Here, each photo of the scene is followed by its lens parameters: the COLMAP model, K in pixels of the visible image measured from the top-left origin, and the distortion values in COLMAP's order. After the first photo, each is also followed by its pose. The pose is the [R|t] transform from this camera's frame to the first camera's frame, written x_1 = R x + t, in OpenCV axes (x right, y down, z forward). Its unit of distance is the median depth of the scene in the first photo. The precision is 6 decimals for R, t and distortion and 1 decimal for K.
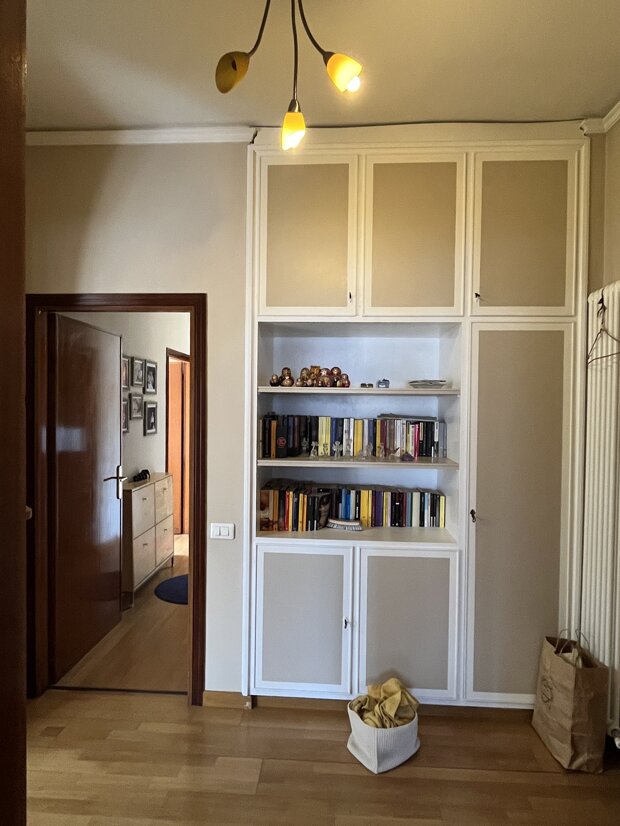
lens RADIAL K [[489.8, 0, 306.7], [0, 489.8, 417.6], [0, 0, 1]] dist [0.003085, 0.001377]
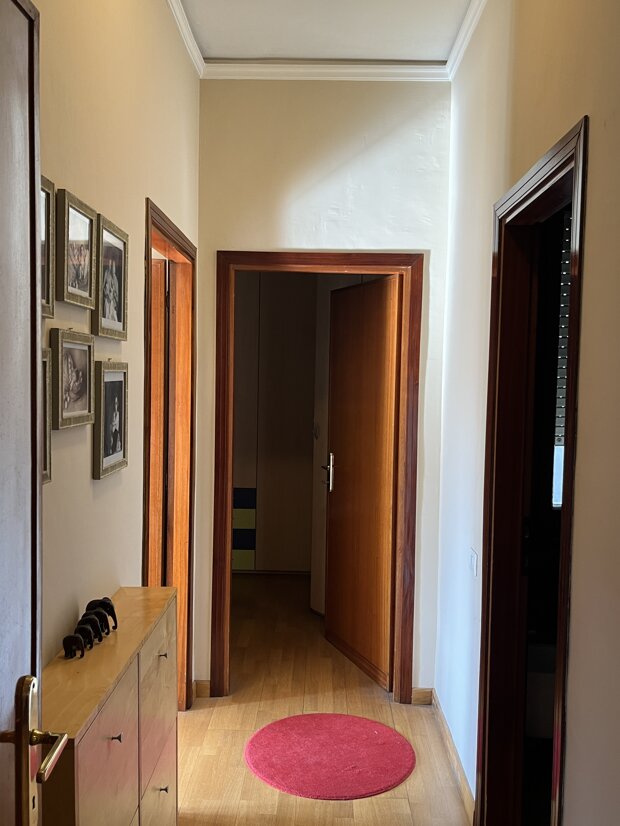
lens RADIAL K [[741.5, 0, 309.9], [0, 741.5, 411.8], [0, 0, 1]] dist [-0.019738, -0.005501]
pose [[0.998782, 0.004225, 0.049162, -0.228712], [-0.005426, 0.999689, 0.024322, -0.014599], [-0.049044, -0.024559, 0.998495, 0.563381]]
